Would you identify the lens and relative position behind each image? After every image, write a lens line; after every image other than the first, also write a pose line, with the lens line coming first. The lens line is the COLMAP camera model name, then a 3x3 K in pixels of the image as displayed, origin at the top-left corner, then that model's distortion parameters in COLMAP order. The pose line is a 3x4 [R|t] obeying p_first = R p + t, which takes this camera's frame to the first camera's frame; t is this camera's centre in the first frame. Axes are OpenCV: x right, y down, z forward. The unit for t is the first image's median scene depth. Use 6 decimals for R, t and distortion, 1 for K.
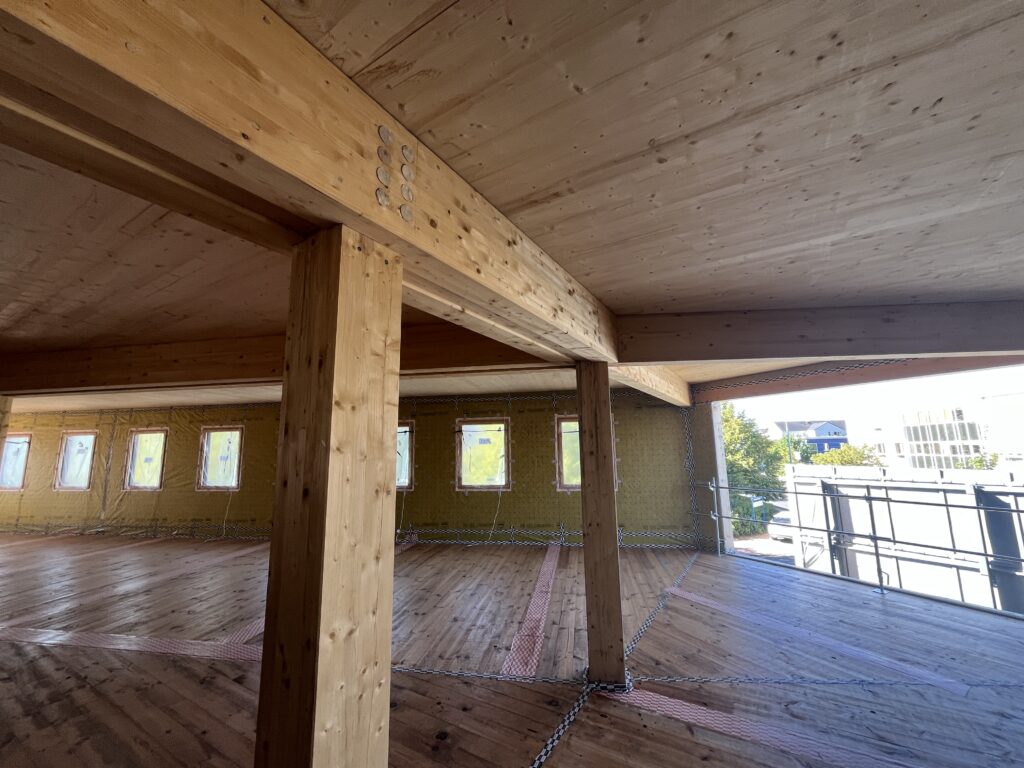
lens RADIAL K [[408.8, 0, 512.0], [0, 408.8, 384.0], [0, 0, 1]] dist [-0.000831, -0.000102]
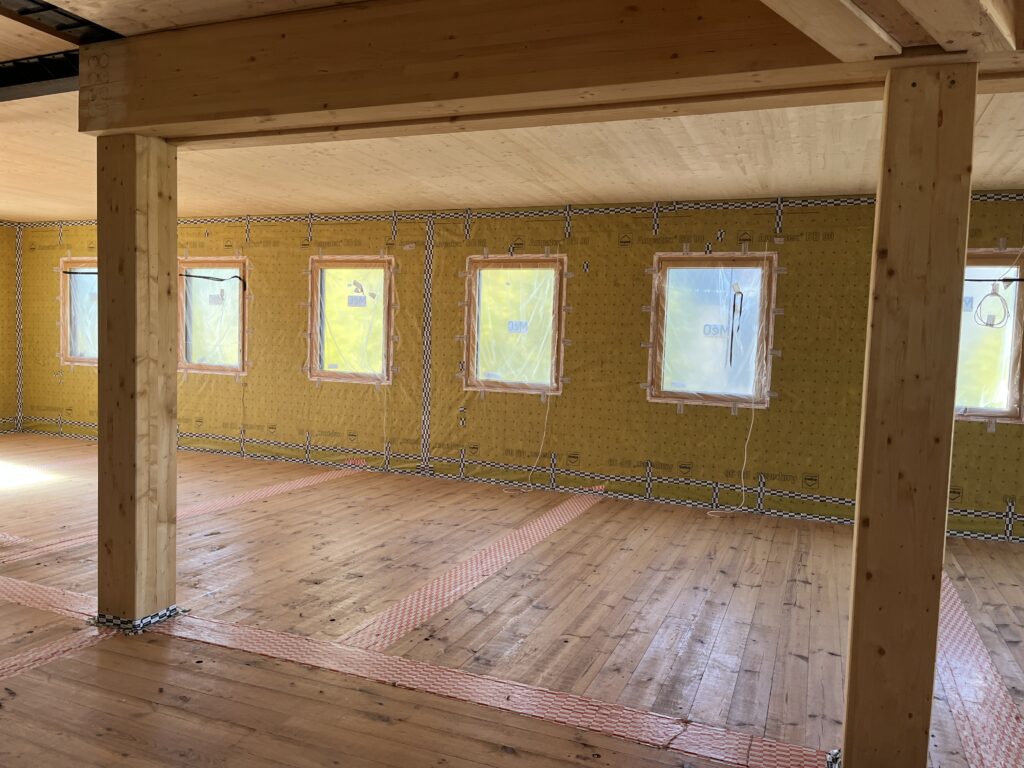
lens RADIAL K [[817.8, 0, 512.0], [0, 817.8, 384.0], [0, 0, 1]] dist [0.071972, -0.000554]
pose [[0.972224, 0.058337, -0.226668, -0.645244], [-0.002682, 0.971154, 0.238440, 0.030355], [0.234039, -0.231209, 0.944335, 0.122611]]
